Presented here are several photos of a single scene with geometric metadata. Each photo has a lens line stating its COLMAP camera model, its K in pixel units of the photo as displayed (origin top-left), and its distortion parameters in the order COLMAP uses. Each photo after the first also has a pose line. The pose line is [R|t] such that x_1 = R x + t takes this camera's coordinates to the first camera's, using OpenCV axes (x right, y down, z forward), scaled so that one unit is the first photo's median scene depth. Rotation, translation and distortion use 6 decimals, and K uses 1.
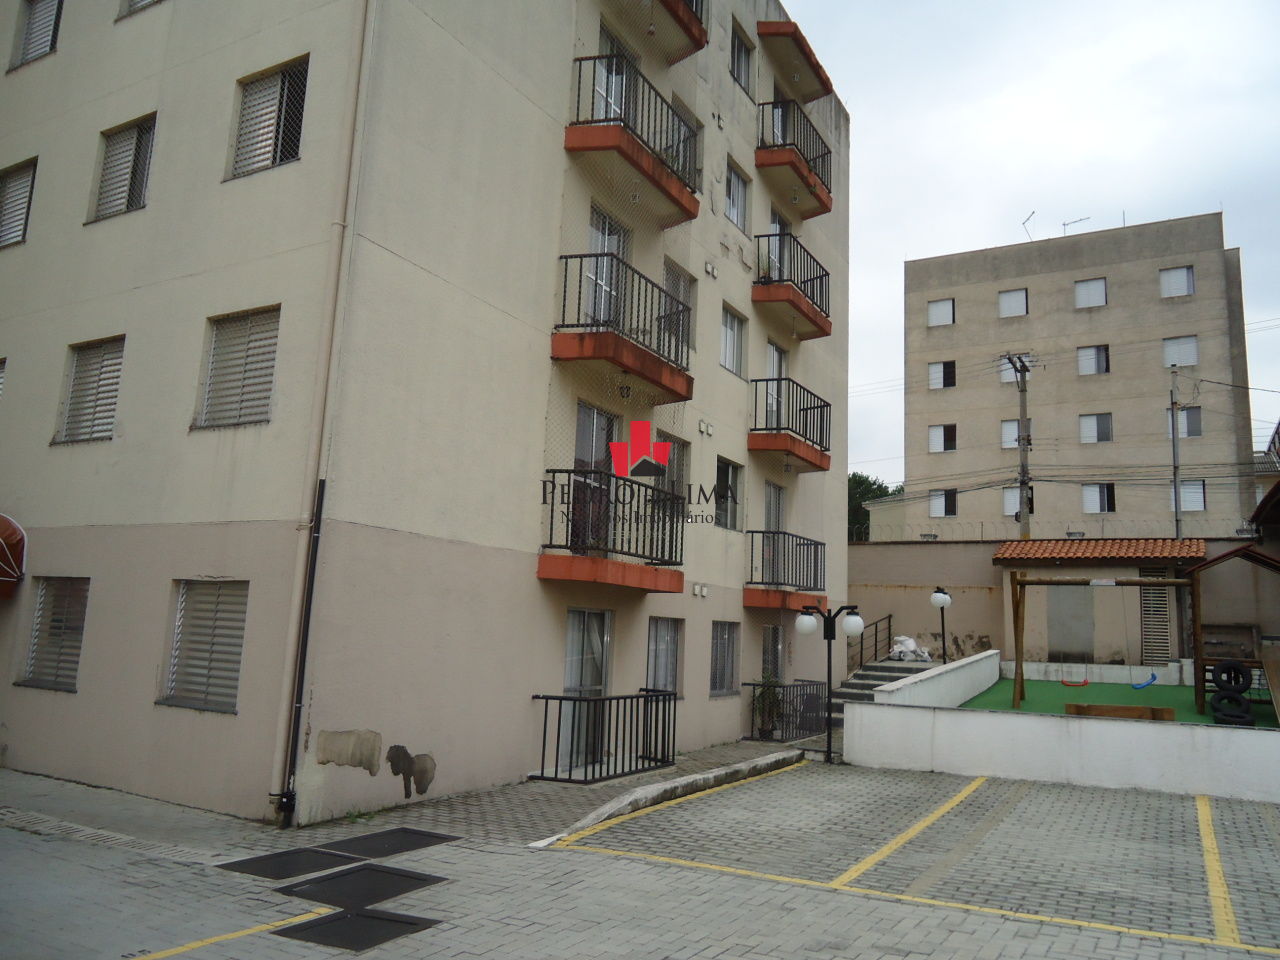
lens RADIAL K [[938.3, 0, 640.0], [0, 938.3, 480.0], [0, 0, 1]] dist [-0.001418, -0.007103]
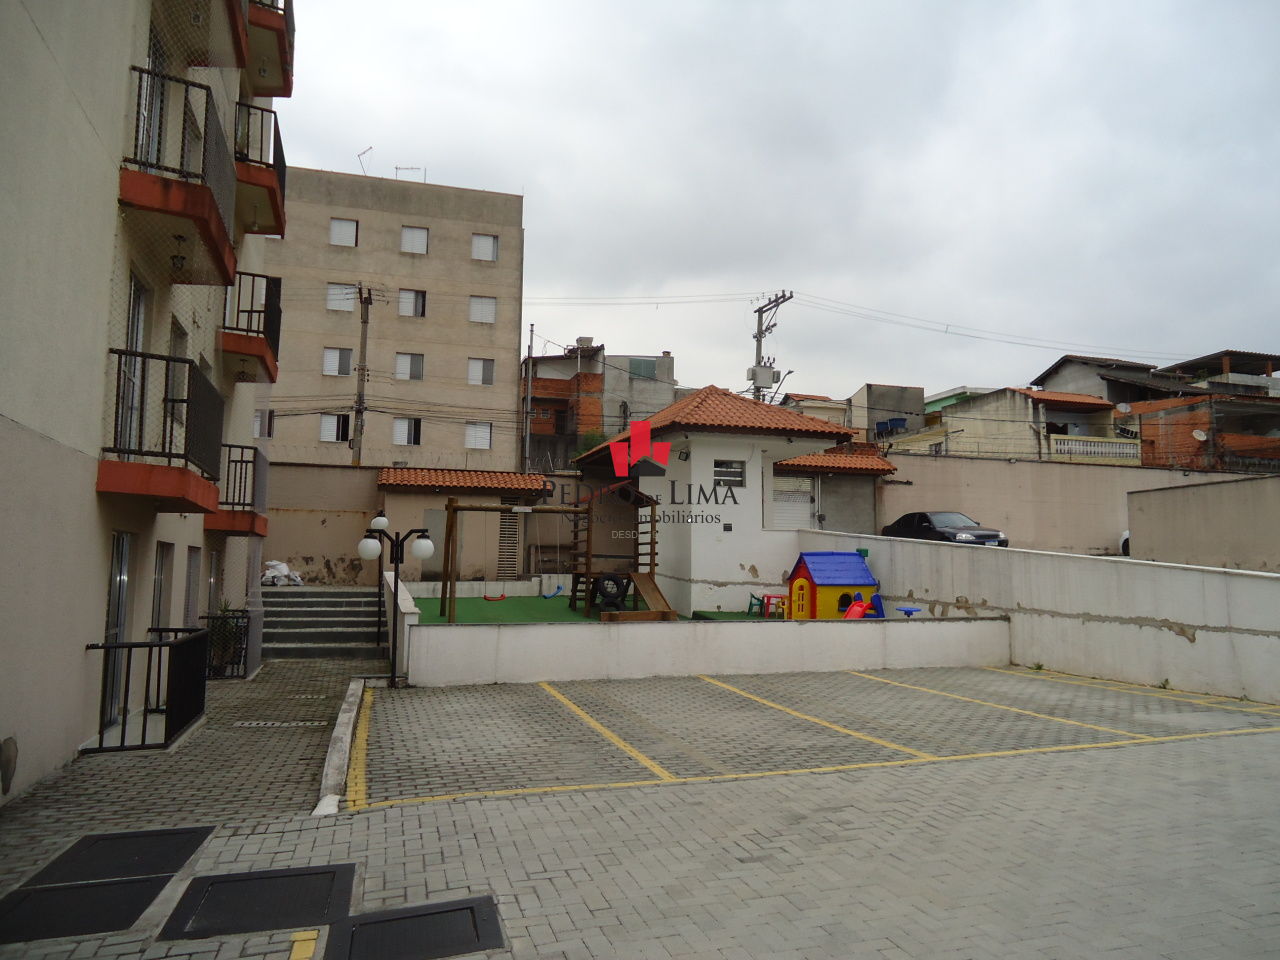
lens RADIAL K [[938.1, 0, 640.0], [0, 938.1, 480.0], [0, 0, 1]] dist [-0.004576, 0.004275]
pose [[0.690568, 0.040408, 0.722138, -0.107991], [-0.098310, 0.994416, 0.038368, 0.007221], [-0.716555, -0.097489, 0.690684, 0.051374]]
